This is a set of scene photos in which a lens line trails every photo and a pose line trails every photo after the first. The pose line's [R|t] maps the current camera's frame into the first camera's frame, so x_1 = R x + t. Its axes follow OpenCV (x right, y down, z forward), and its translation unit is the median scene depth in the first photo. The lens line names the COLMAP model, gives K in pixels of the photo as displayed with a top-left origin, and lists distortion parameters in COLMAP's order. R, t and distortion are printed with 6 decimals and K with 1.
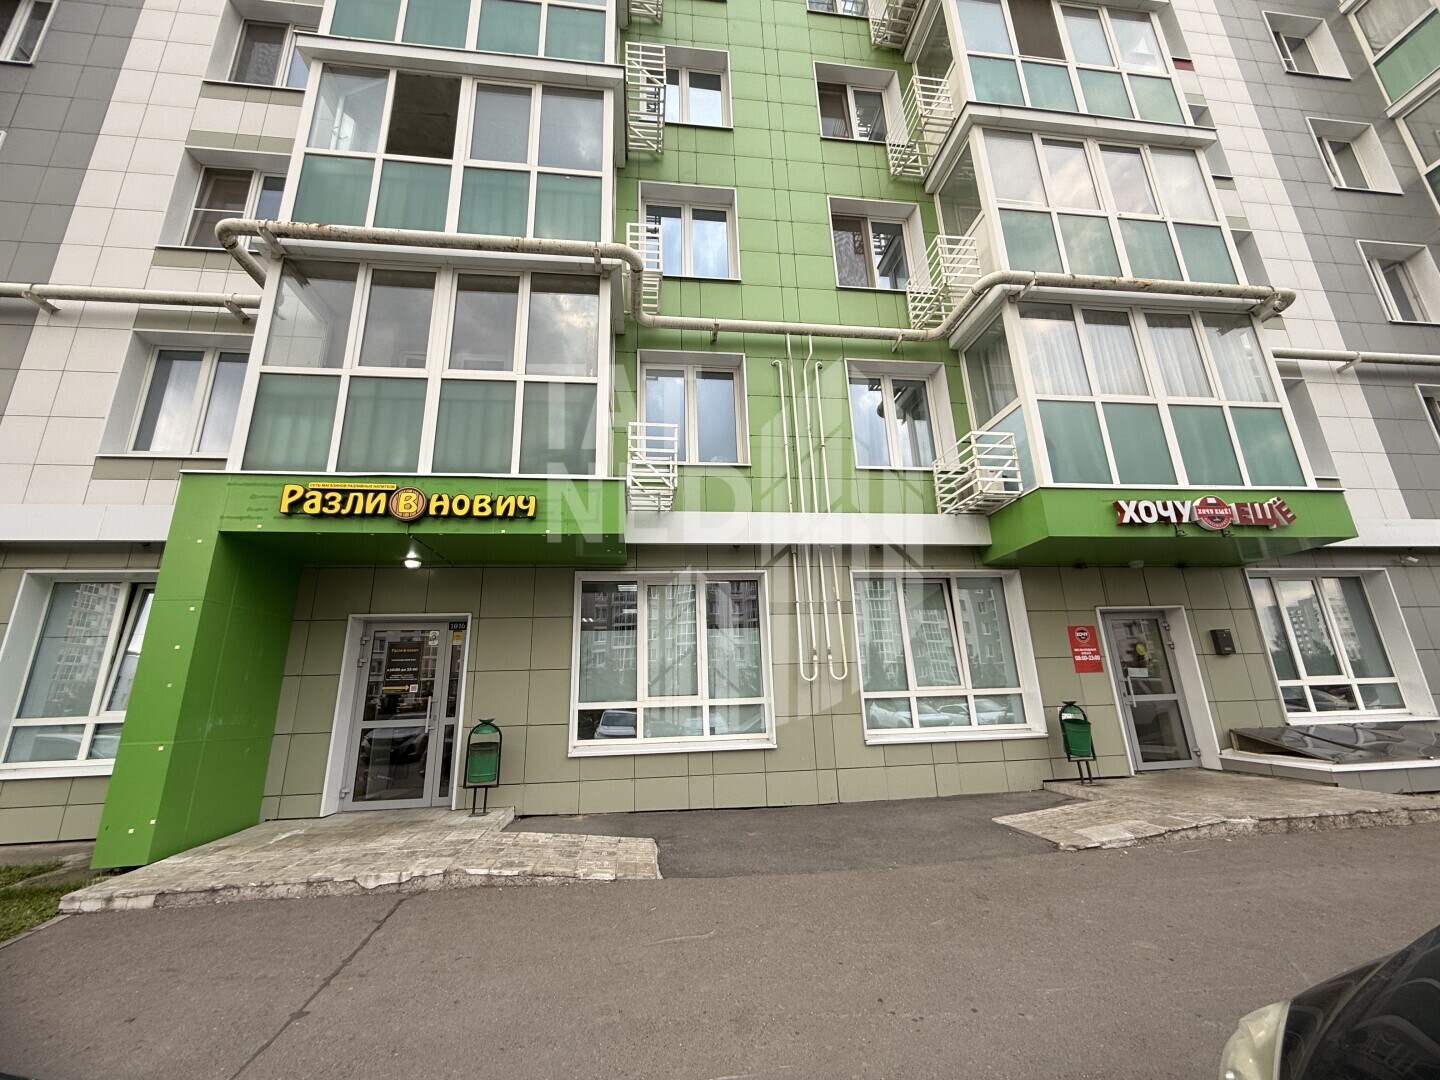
lens RADIAL K [[574.5, 0, 713.4], [0, 574.5, 541.0], [0, 0, 1]] dist [-0.000199, 0.000102]
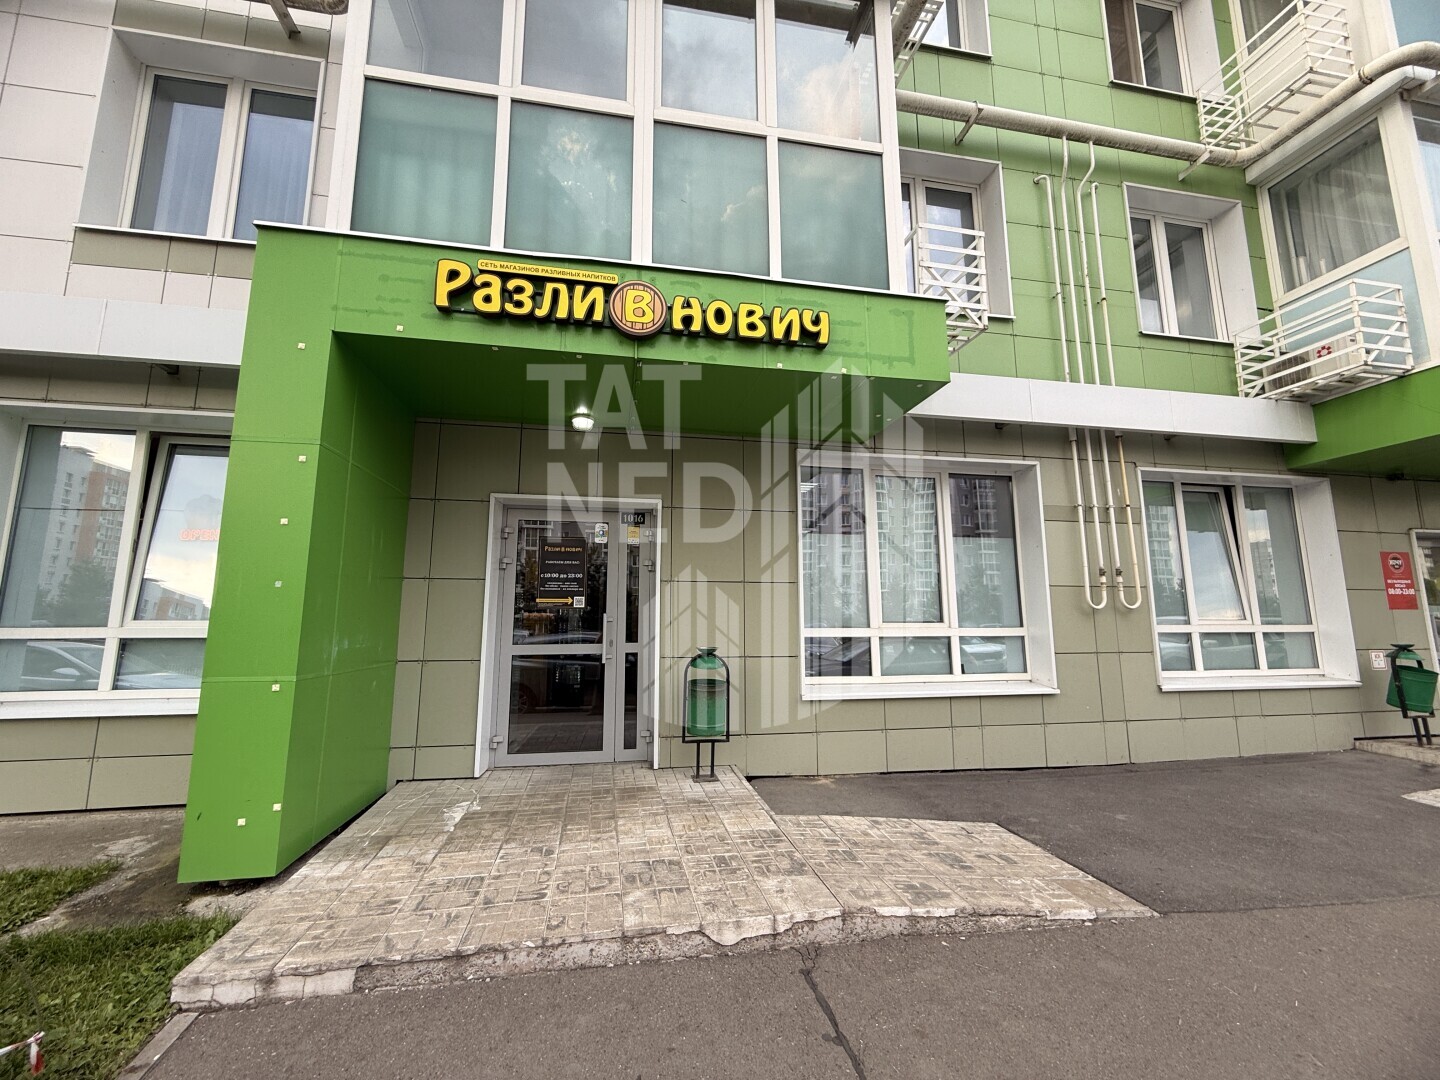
lens RADIAL K [[574.5, 0, 713.9], [0, 574.5, 540.5], [0, 0, 1]] dist [-0.000199, 0.000102]
pose [[0.997779, 0.037875, 0.054804, -0.430593], [-0.044594, 0.990887, 0.127100, 0.090141], [-0.049490, -0.129262, 0.990375, 0.321017]]
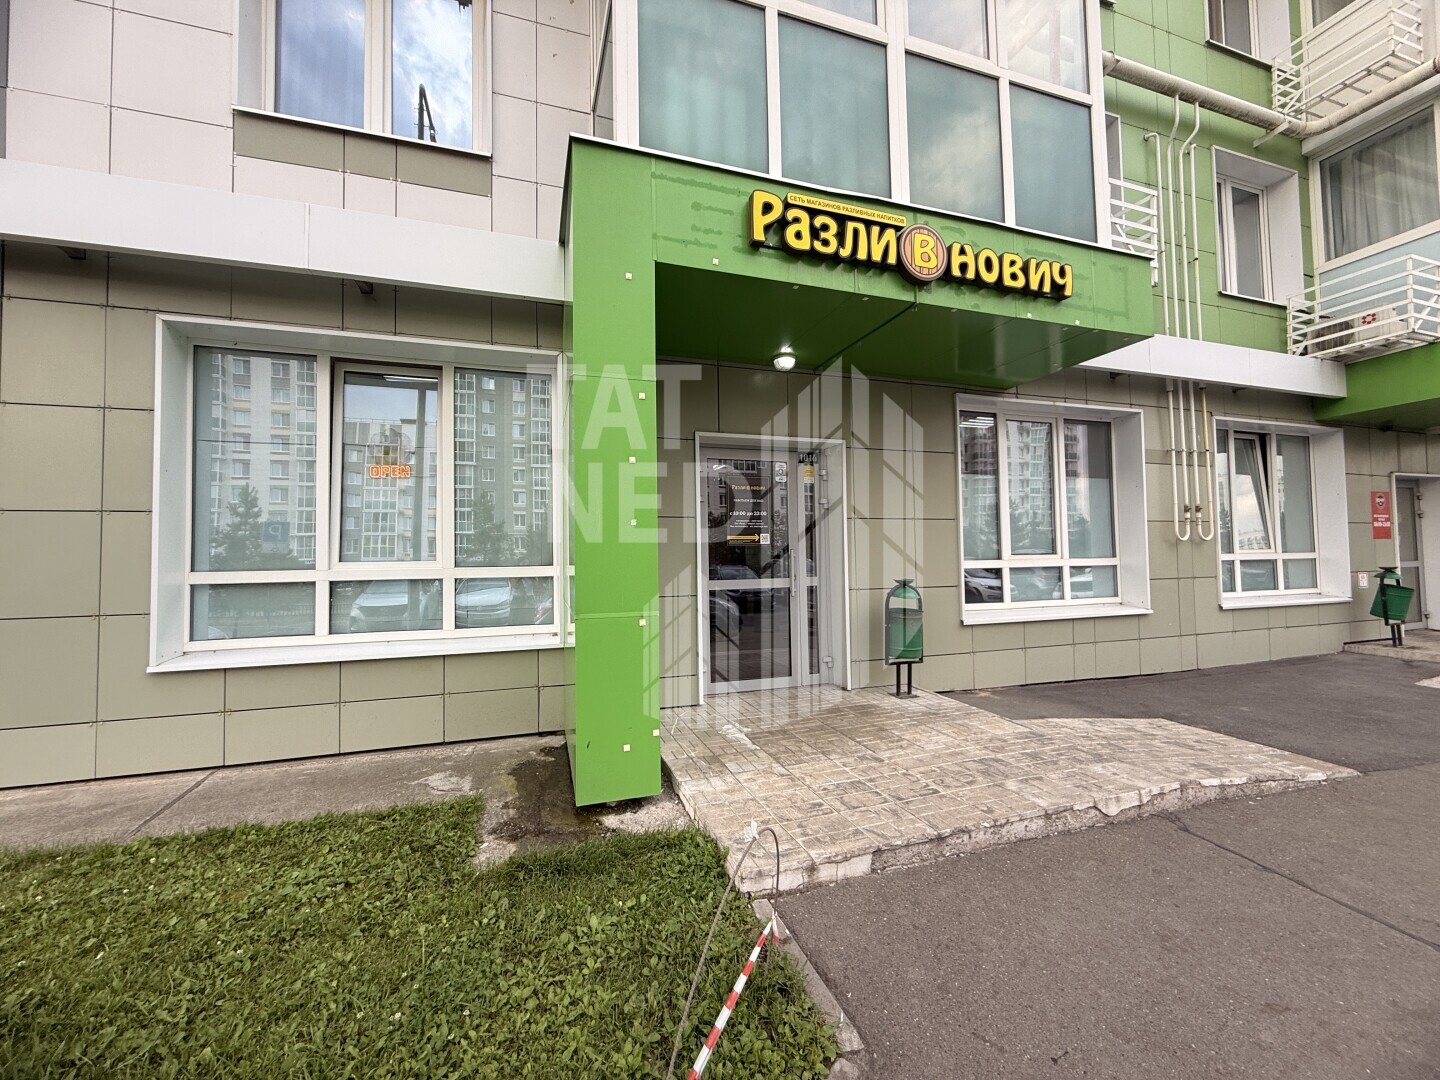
lens RADIAL K [[574.5, 0, 714.2], [0, 574.5, 540.0], [0, 0, 1]] dist [-0.000199, 0.000102]
pose [[0.980893, 0.022217, 0.193276, -0.790792], [-0.066415, 0.972016, 0.225331, 0.104020], [-0.182861, -0.233862, 0.954919, 0.330548]]
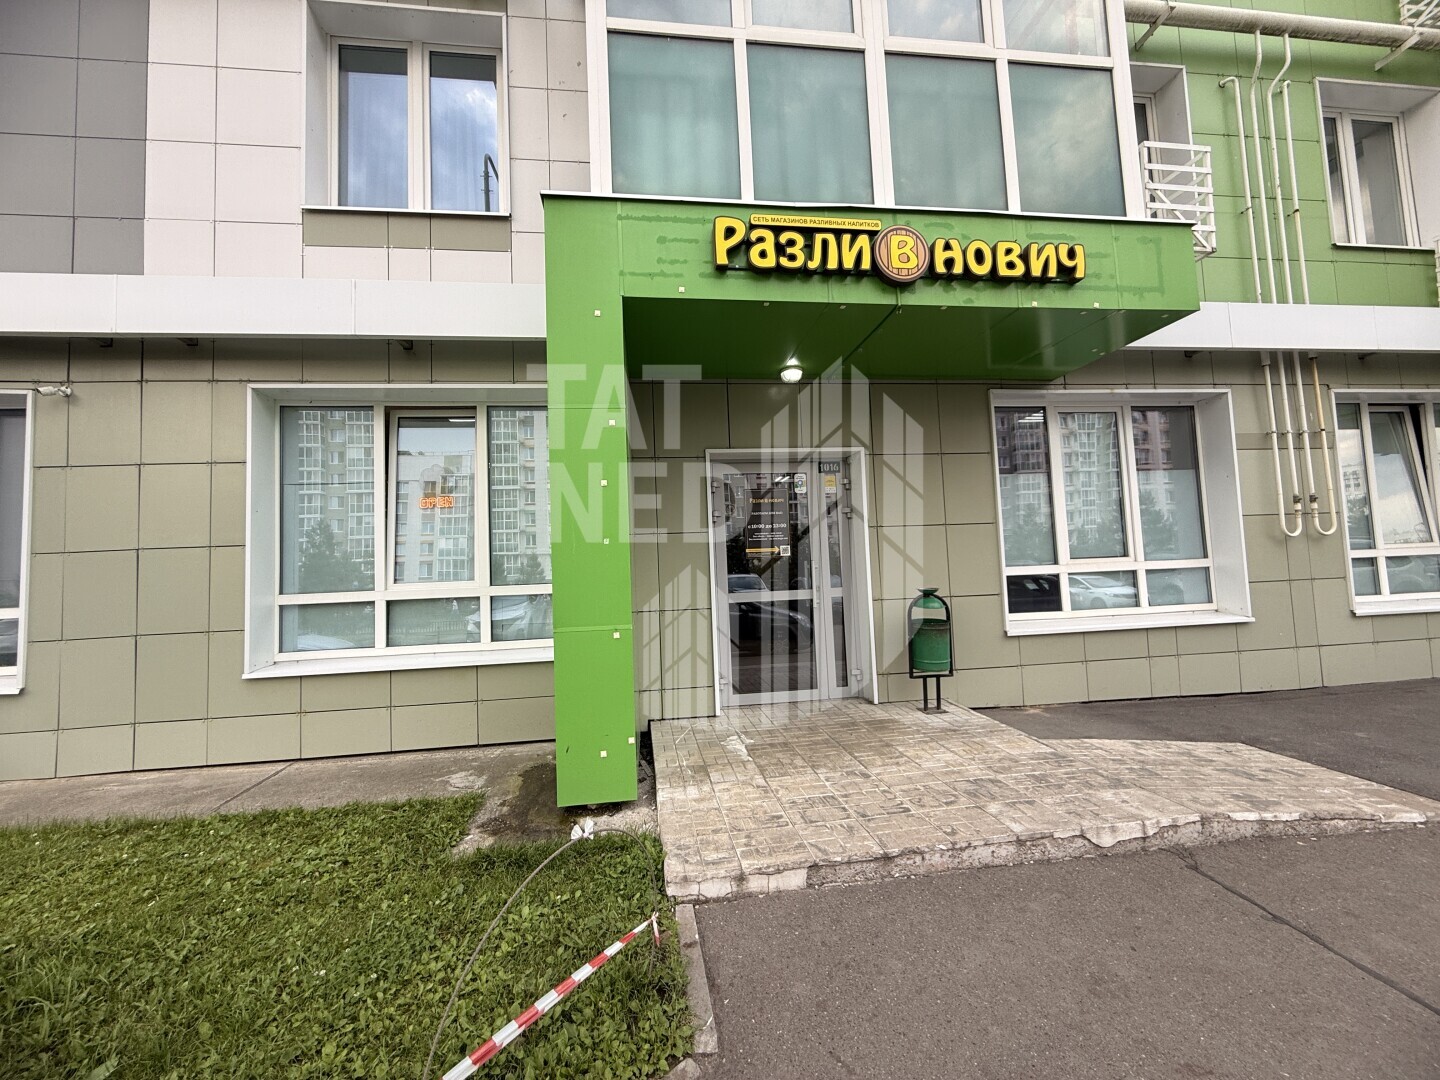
lens RADIAL K [[574.5, 0, 714.0], [0, 574.5, 540.1], [0, 0, 1]] dist [-0.000199, 0.000102]
pose [[0.999926, -0.009389, 0.007751, -0.671653], [0.007543, 0.977472, 0.210929, 0.093827], [-0.009556, -0.210855, 0.977471, 0.303024]]
